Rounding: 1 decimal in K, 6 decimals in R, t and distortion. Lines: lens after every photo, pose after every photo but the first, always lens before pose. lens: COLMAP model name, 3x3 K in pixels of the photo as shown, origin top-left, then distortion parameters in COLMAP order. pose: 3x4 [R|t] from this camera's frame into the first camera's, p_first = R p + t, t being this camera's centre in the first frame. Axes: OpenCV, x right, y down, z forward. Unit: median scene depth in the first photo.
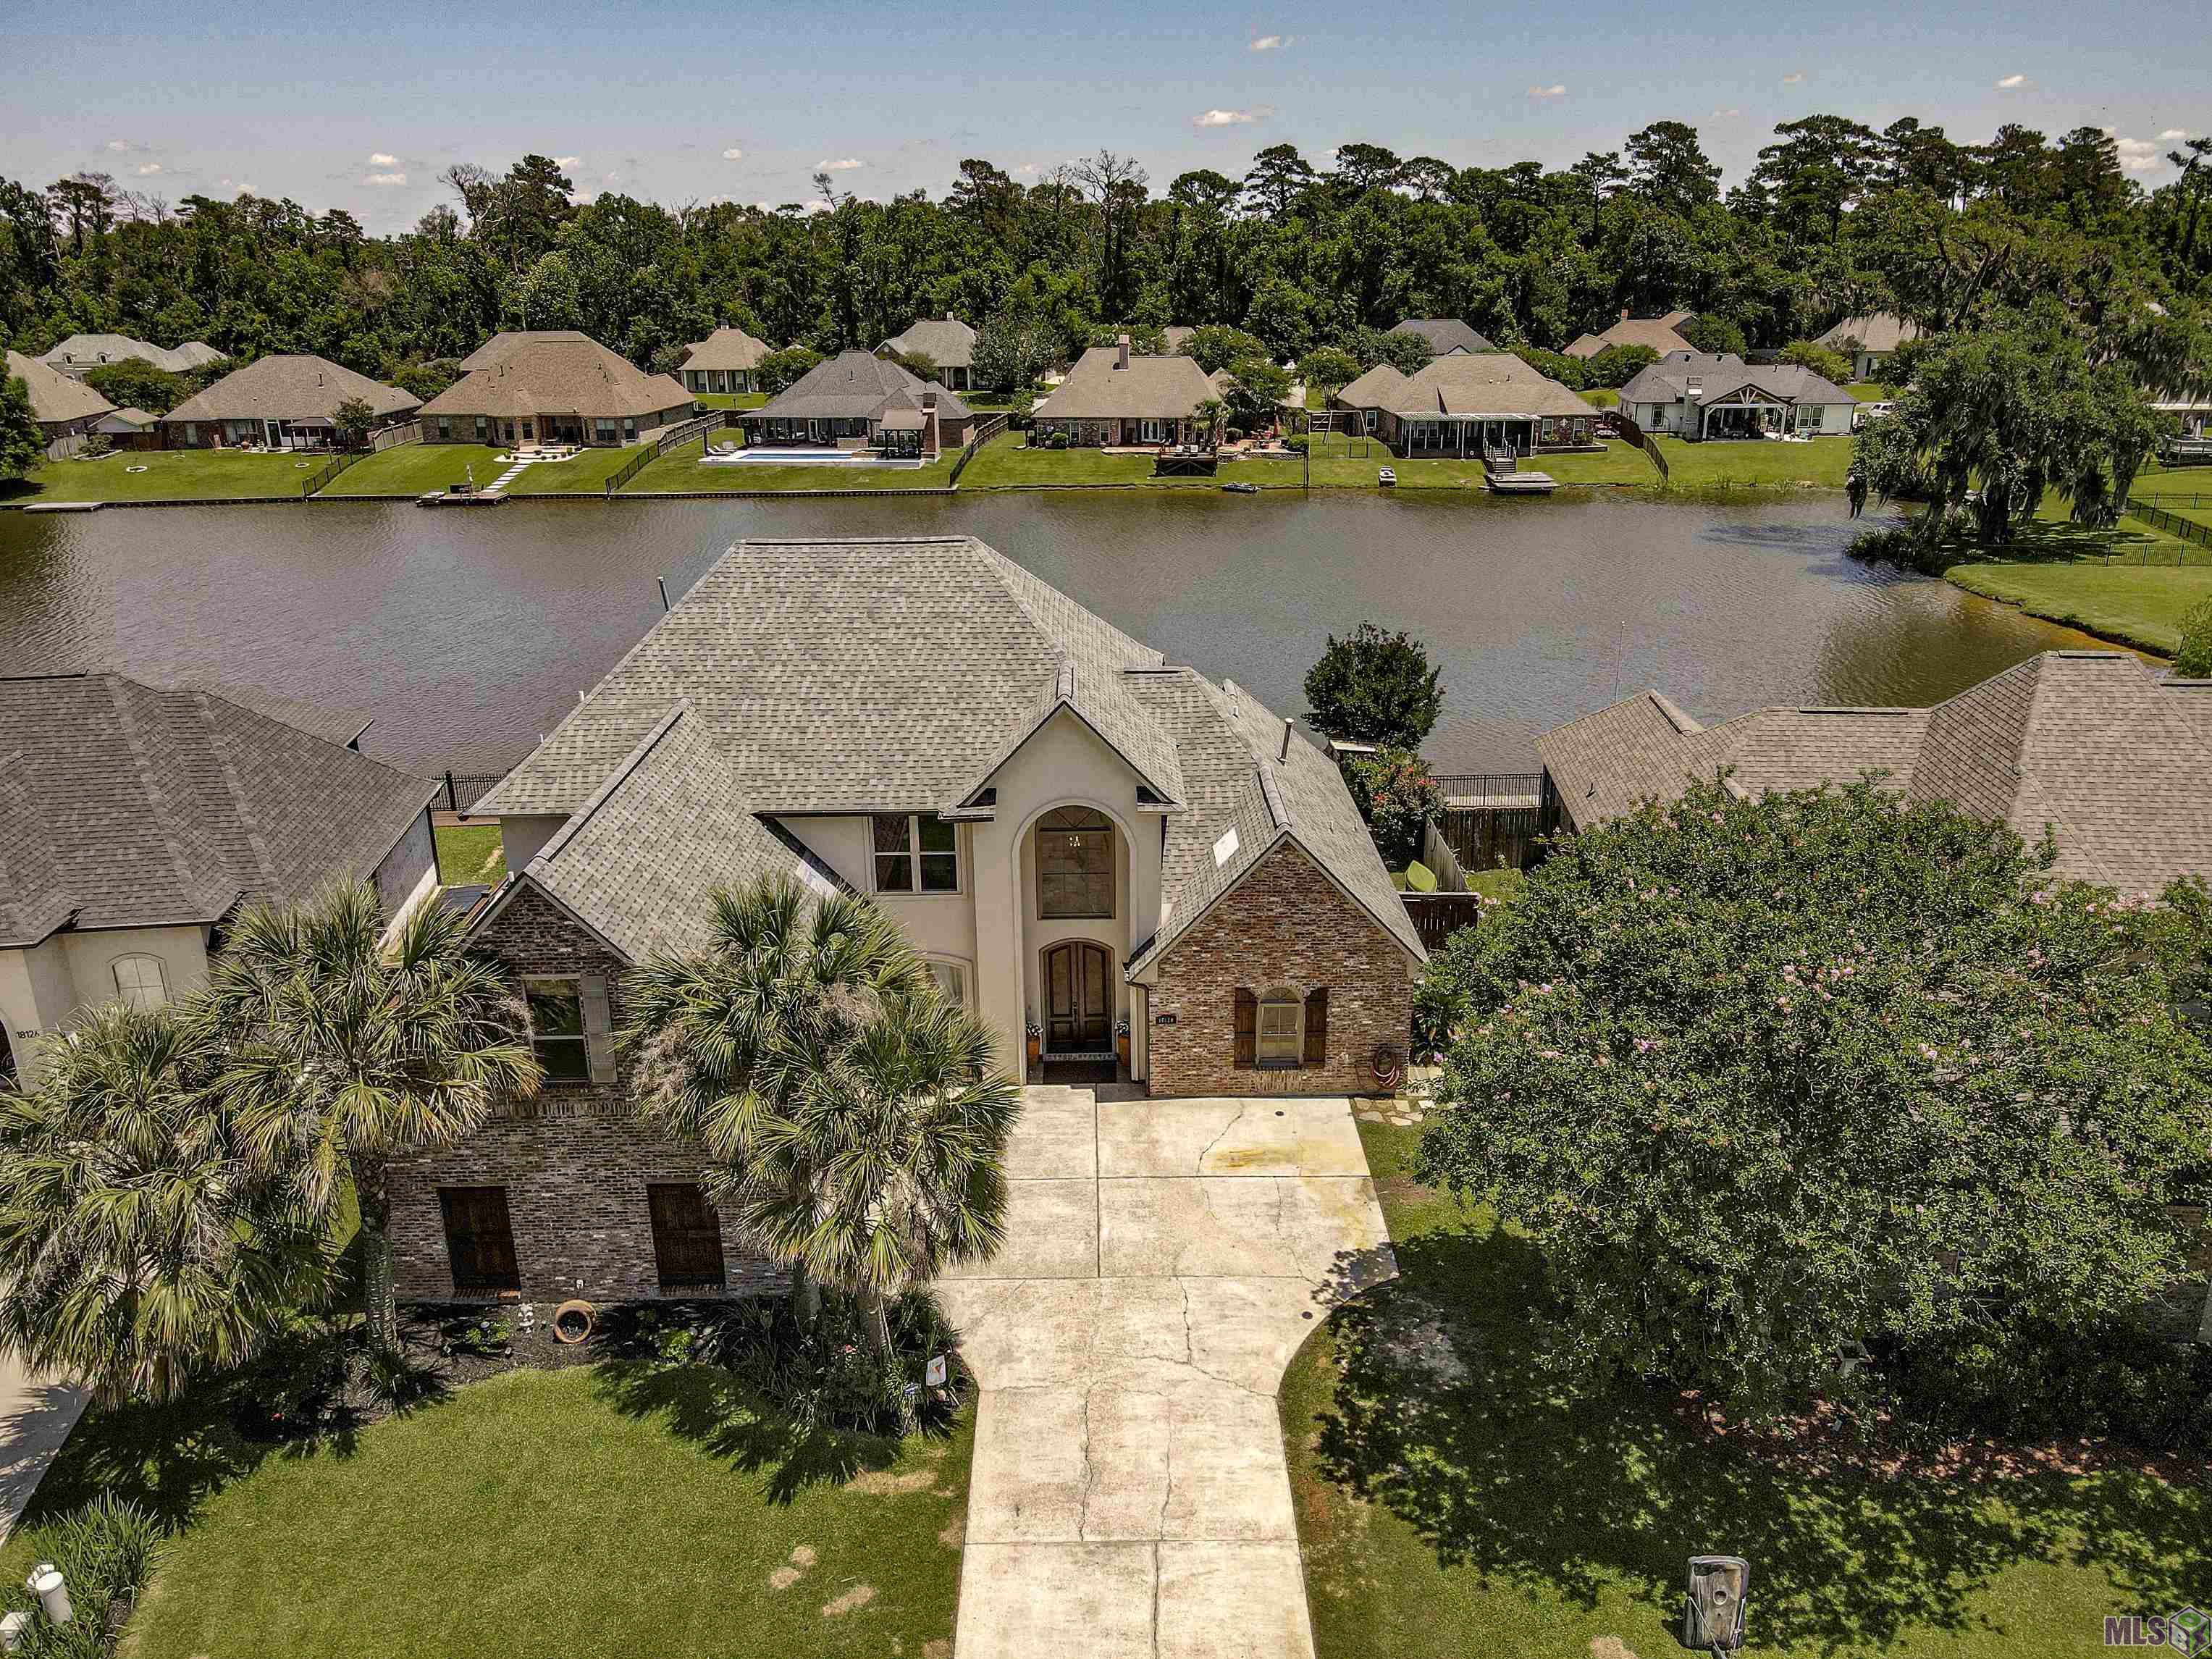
lens RADIAL K [[1618.7, 0, 1116.7], [0, 1618.7, 826.9], [0, 0, 1]] dist [0.017749, 0.005184]
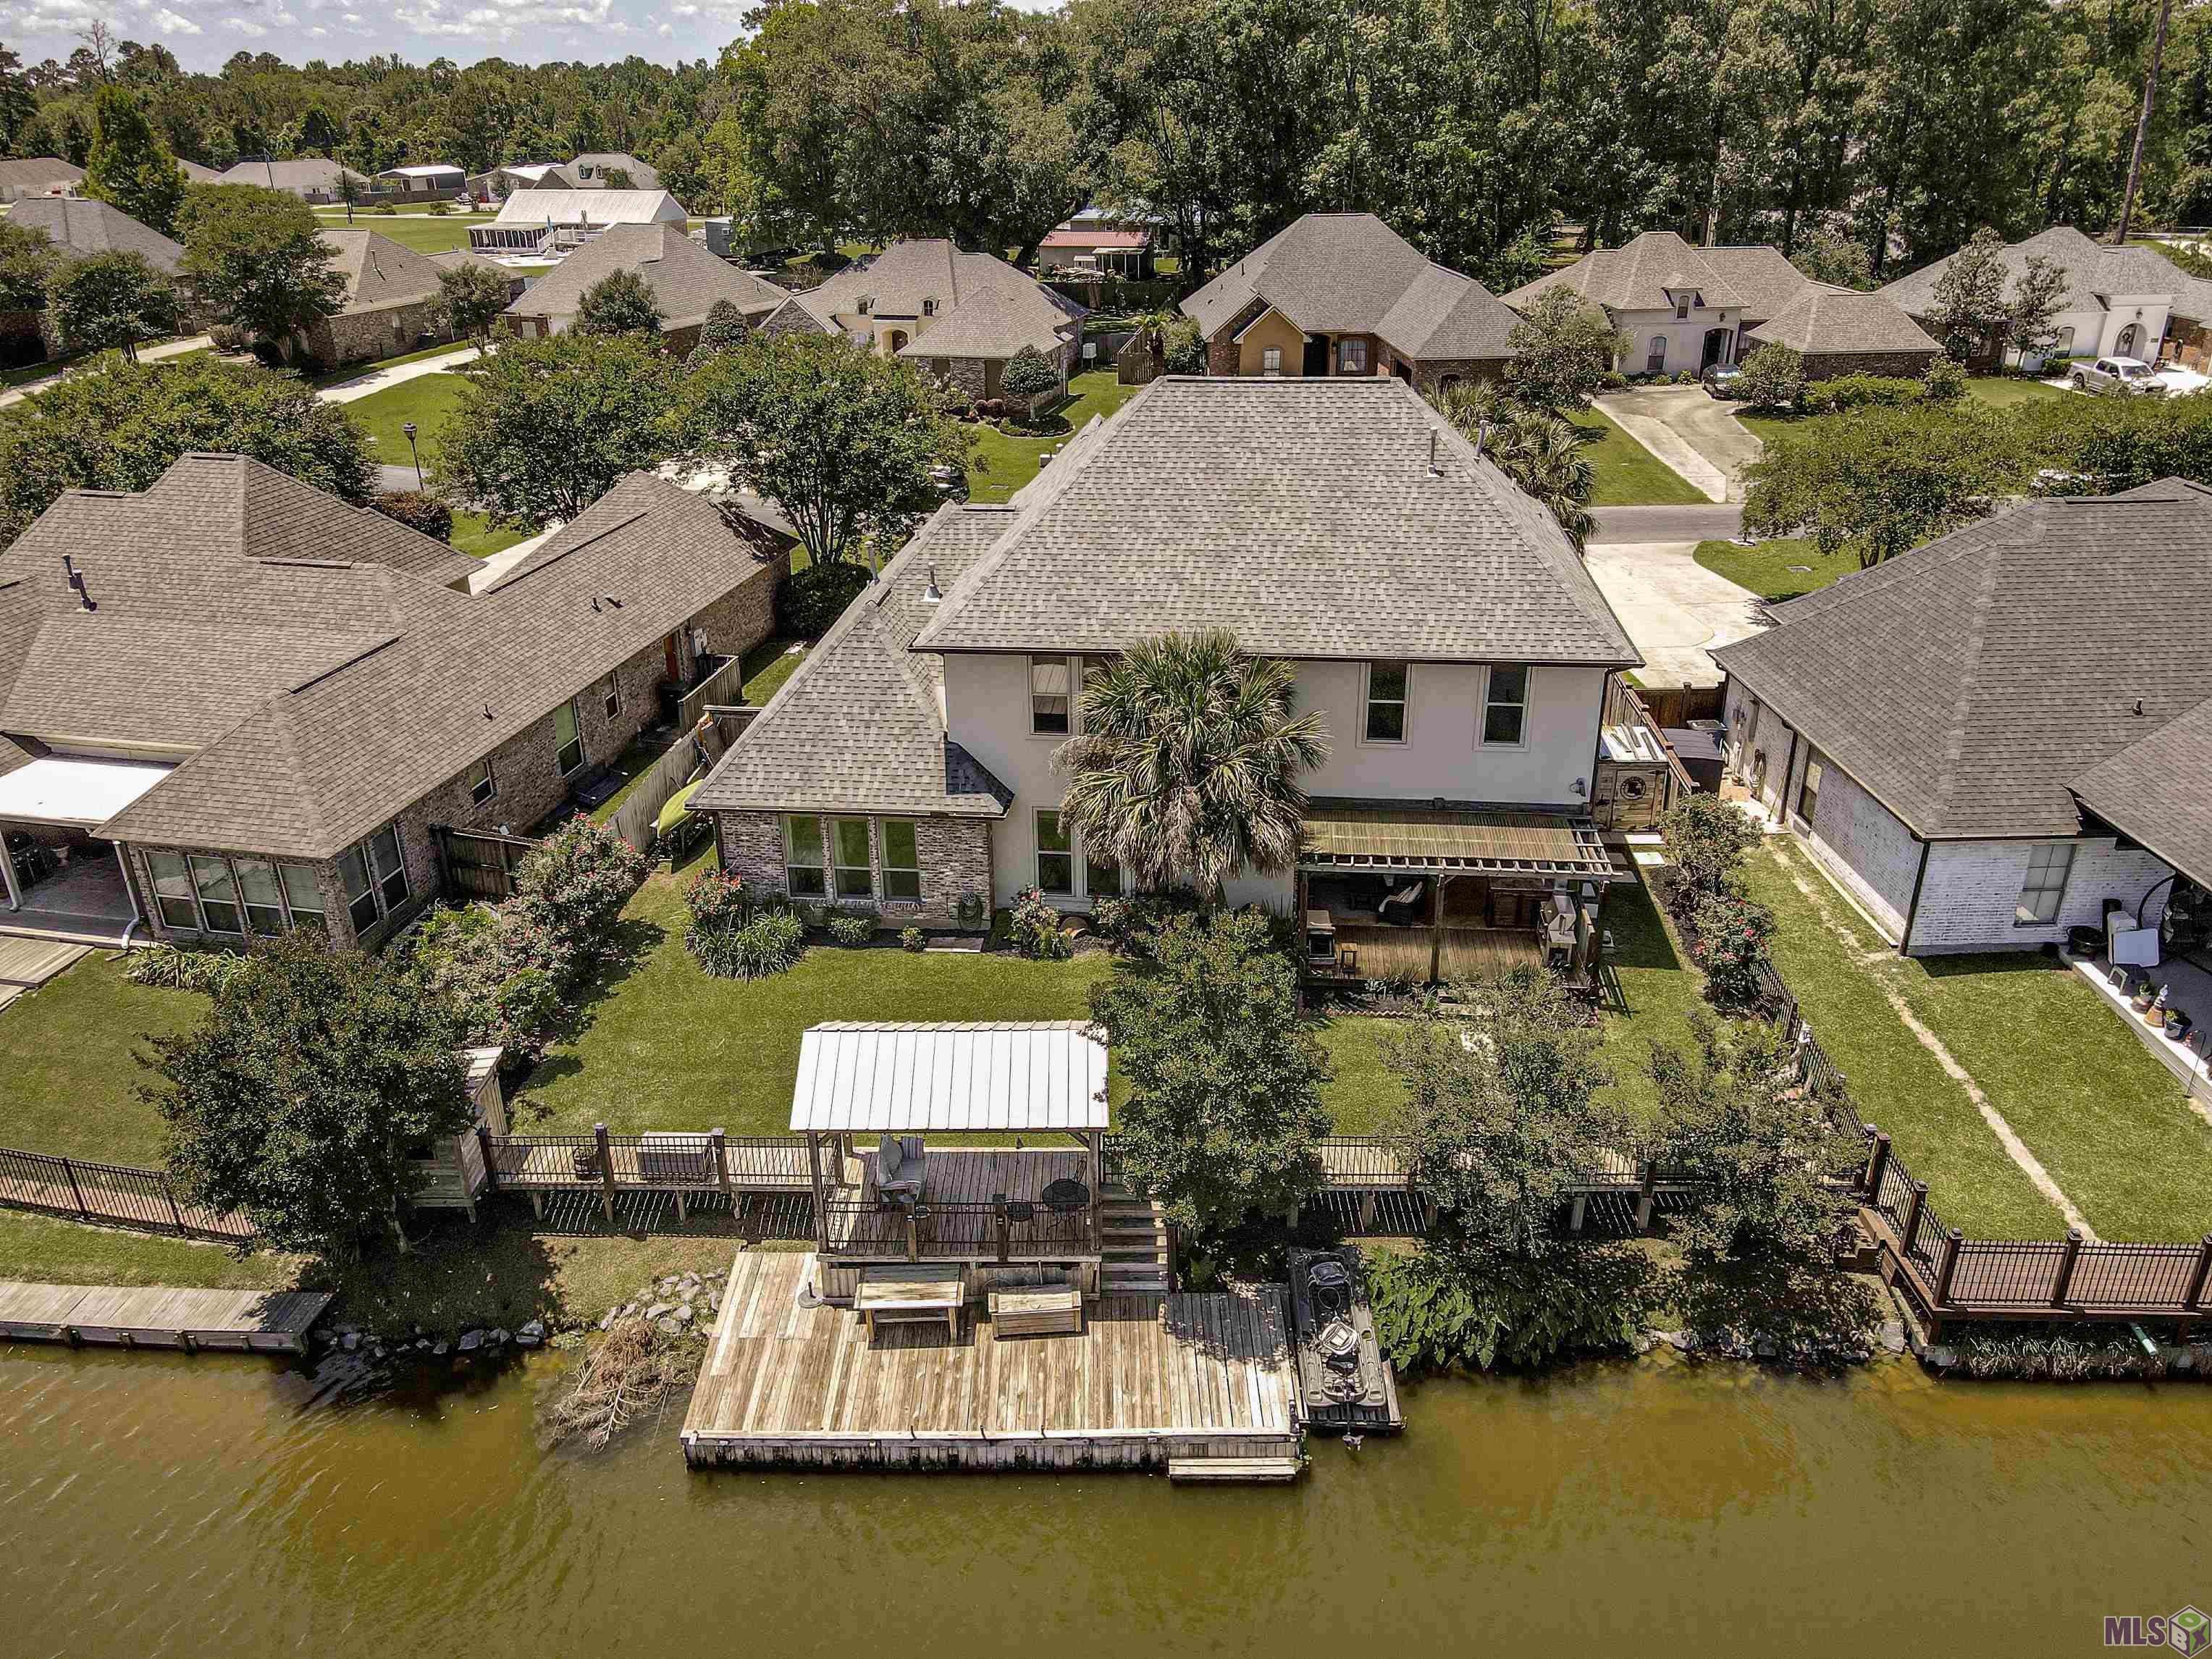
lens RADIAL K [[1618.7, 0, 1109.3], [0, 1618.7, 820.3], [0, 0, 1]] dist [0.017749, 0.005184]
pose [[-0.993217, -0.028275, 0.112788, -0.199099], [0.057713, 0.722202, 0.689271, -0.750010], [-0.100945, 0.691105, -0.715671, 2.134392]]
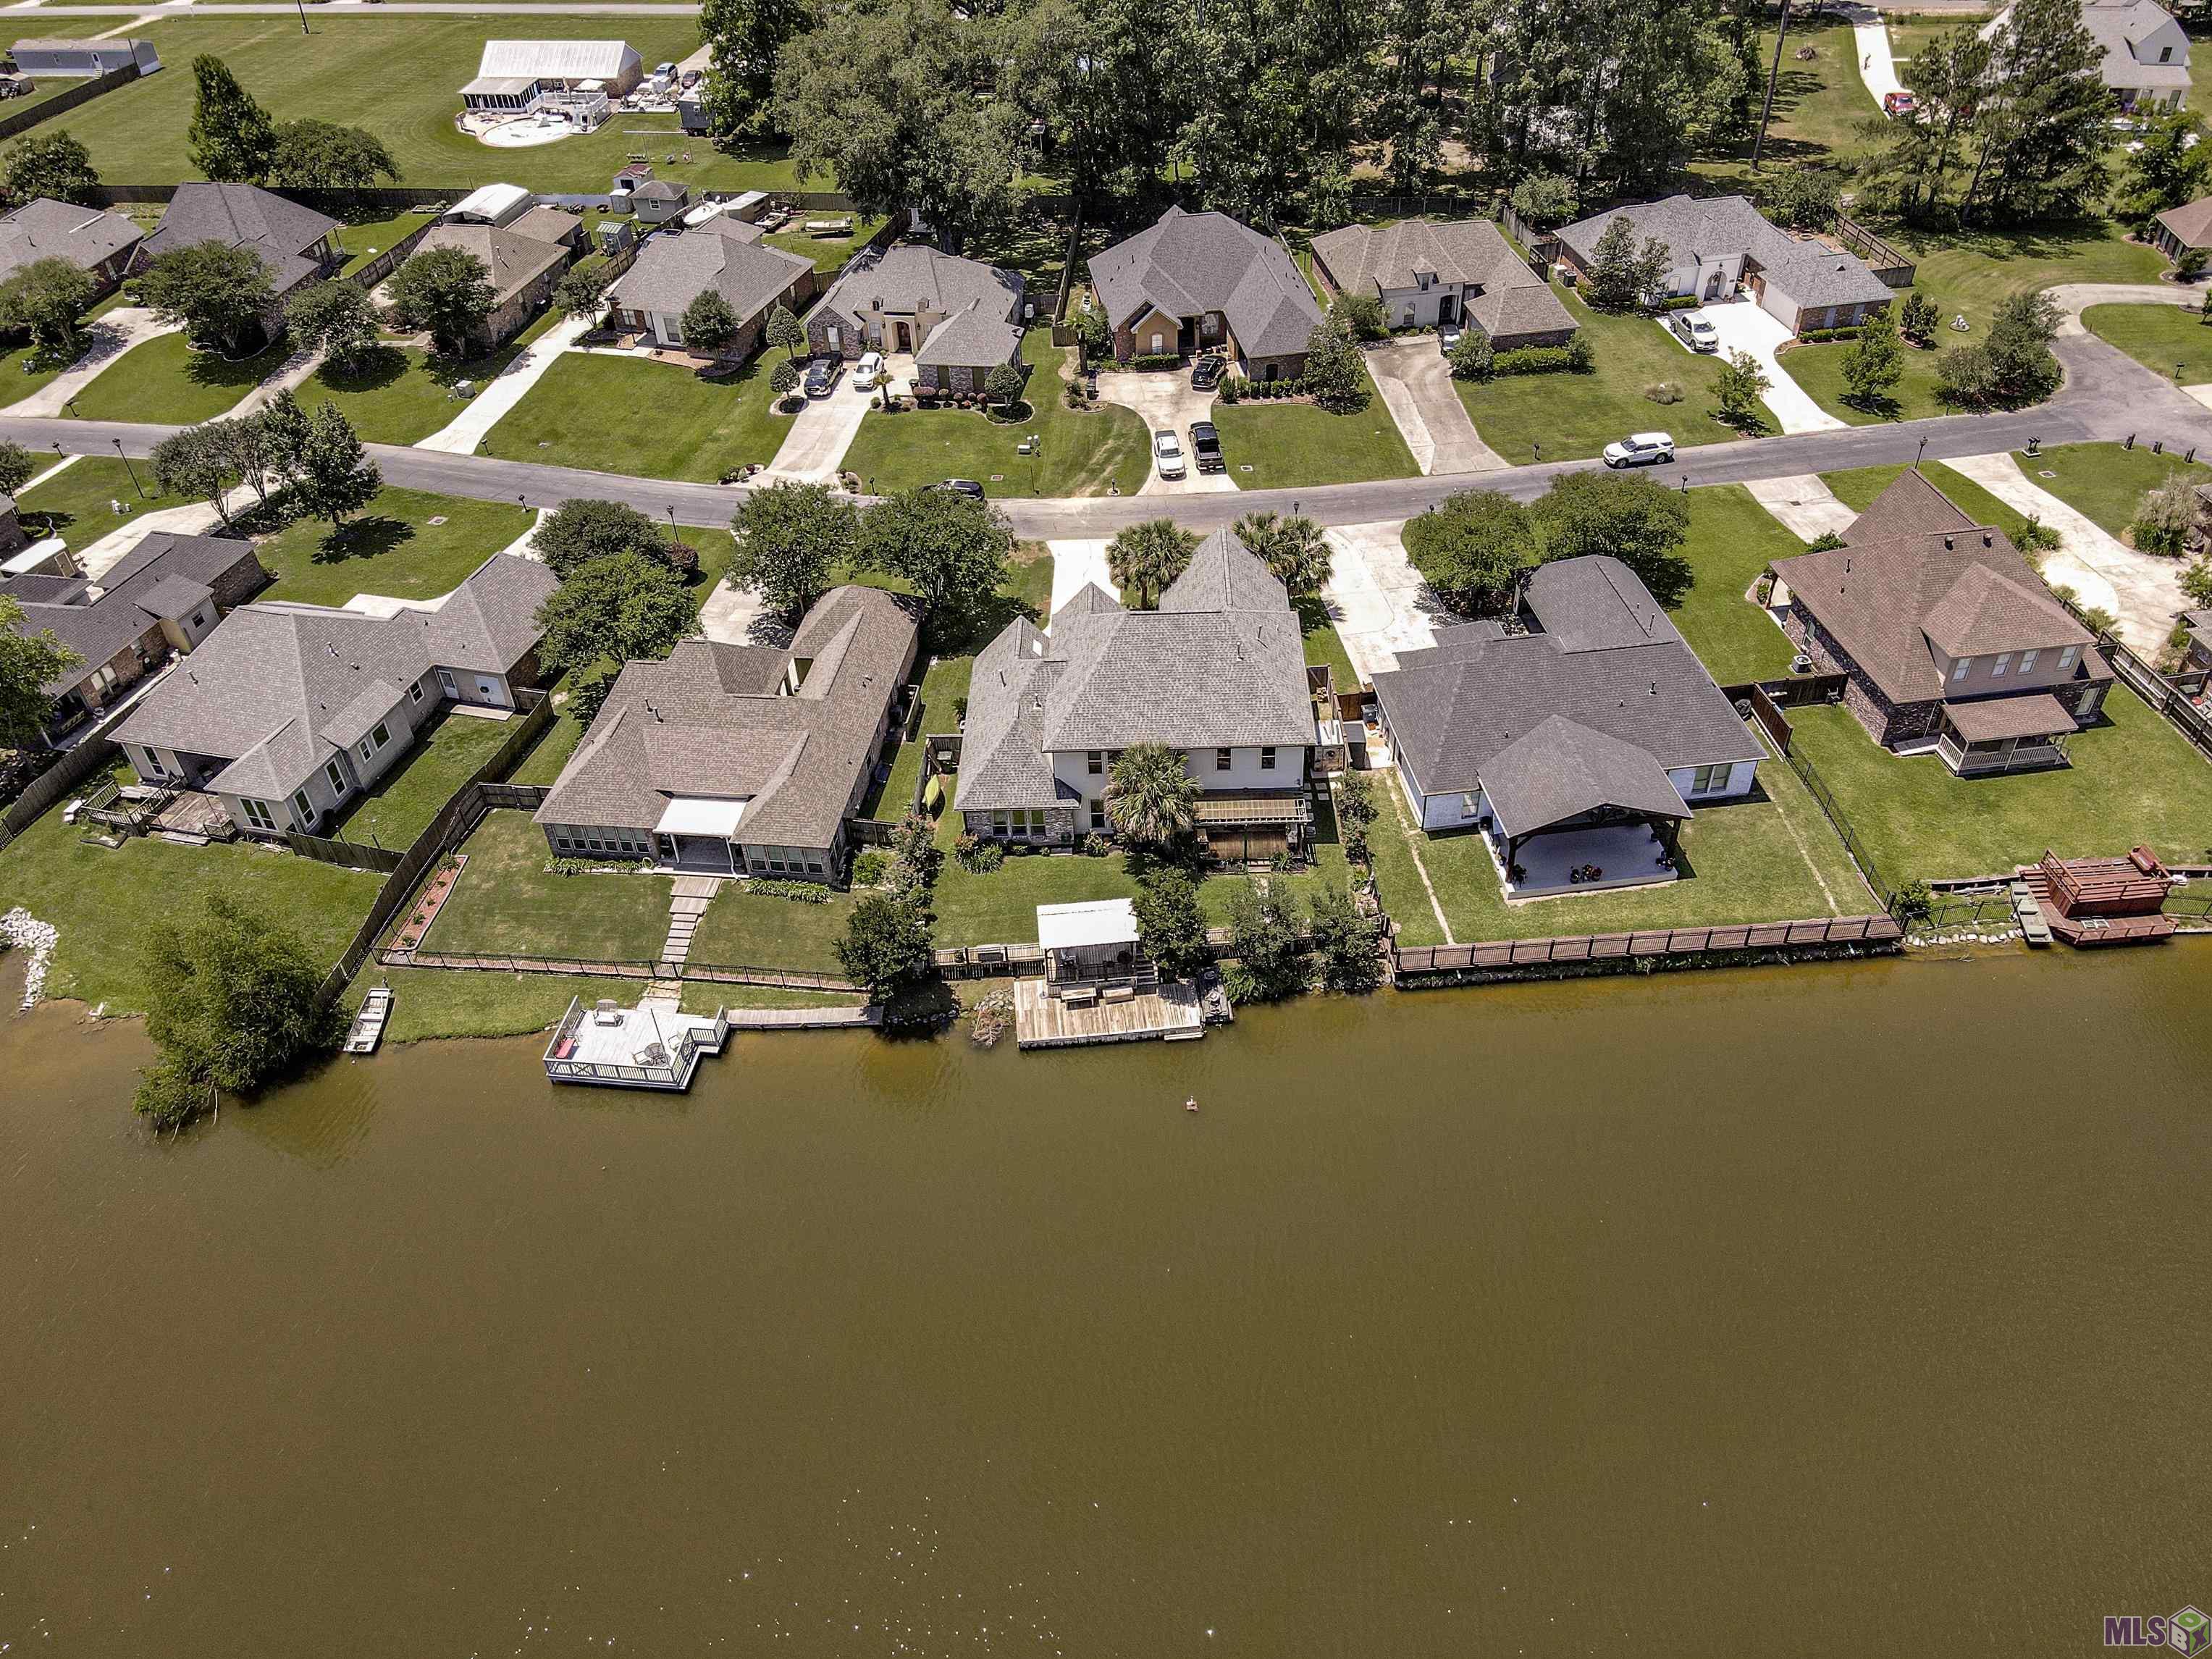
lens RADIAL K [[1618.7, 0, 1102.8], [0, 1618.7, 815.7], [0, 0, 1]] dist [0.017749, 0.005184]
pose [[-0.998401, 0.021322, 0.052352, -0.193615], [0.055792, 0.520521, 0.852024, -2.306739], [-0.009083, 0.853583, -0.520878, 2.802299]]
